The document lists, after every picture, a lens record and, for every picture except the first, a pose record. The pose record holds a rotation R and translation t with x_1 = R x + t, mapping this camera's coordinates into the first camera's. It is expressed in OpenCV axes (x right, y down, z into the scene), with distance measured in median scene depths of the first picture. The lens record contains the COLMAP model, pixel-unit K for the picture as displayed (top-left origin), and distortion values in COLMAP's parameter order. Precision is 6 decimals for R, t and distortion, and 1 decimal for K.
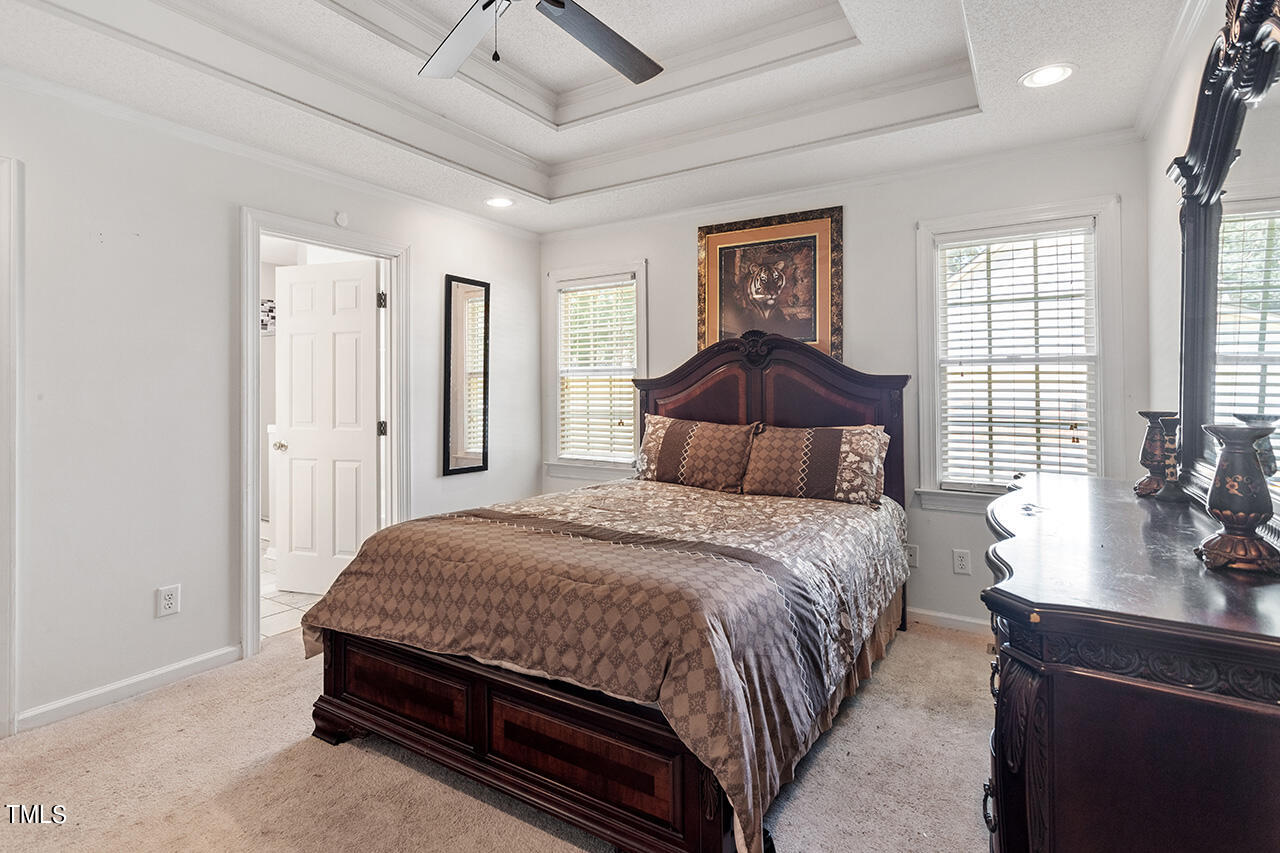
lens RADIAL K [[611.5, 0, 620.4], [0, 611.5, 387.9], [0, 0, 1]] dist [-0.000992, 0.000652]
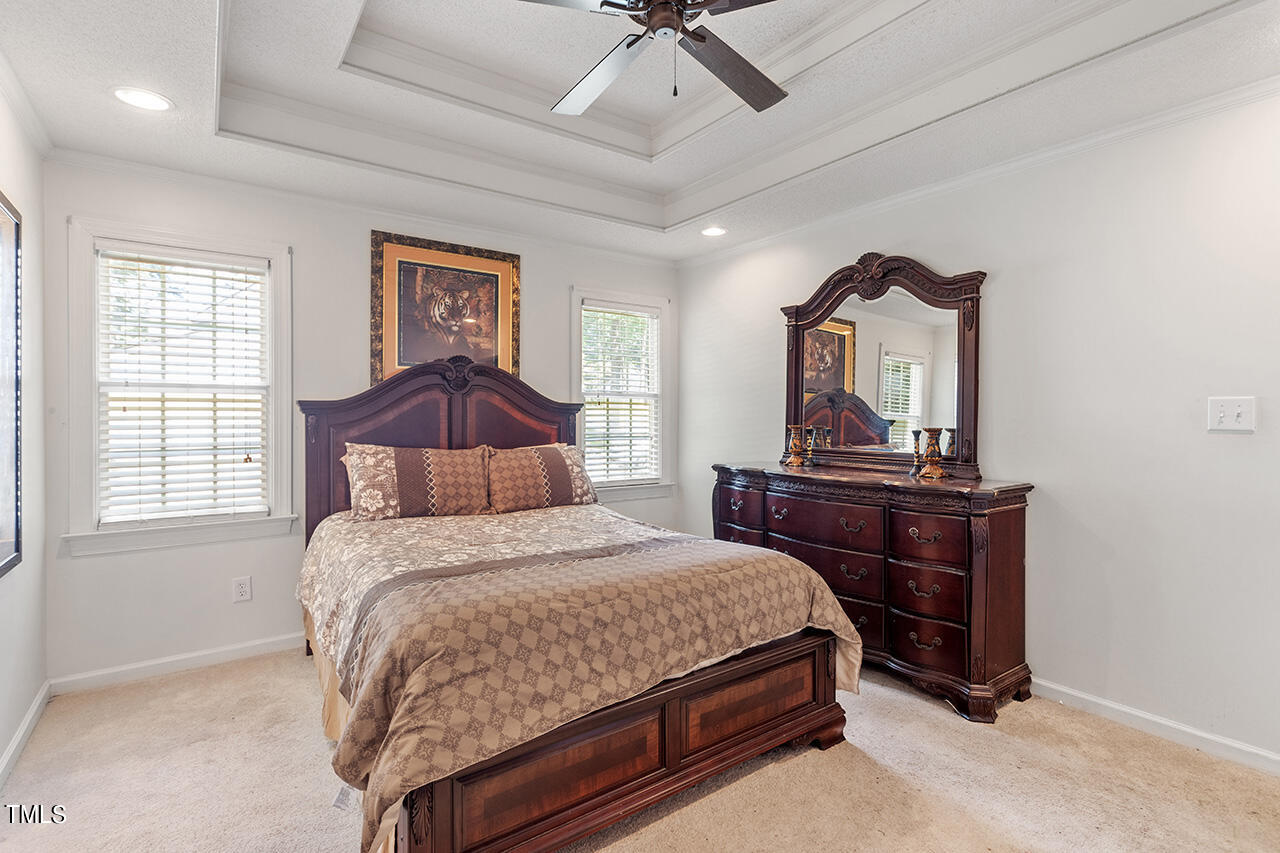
lens RADIAL K [[611.5, 0, 638.9], [0, 611.5, 425.5], [0, 0, 1]] dist [-0.000992, 0.000652]
pose [[0.377063, -0.012019, 0.926109, -0.625395], [-0.003184, 0.999893, 0.014272, 0.006185], [-0.926182, -0.008330, 0.376985, 0.354128]]
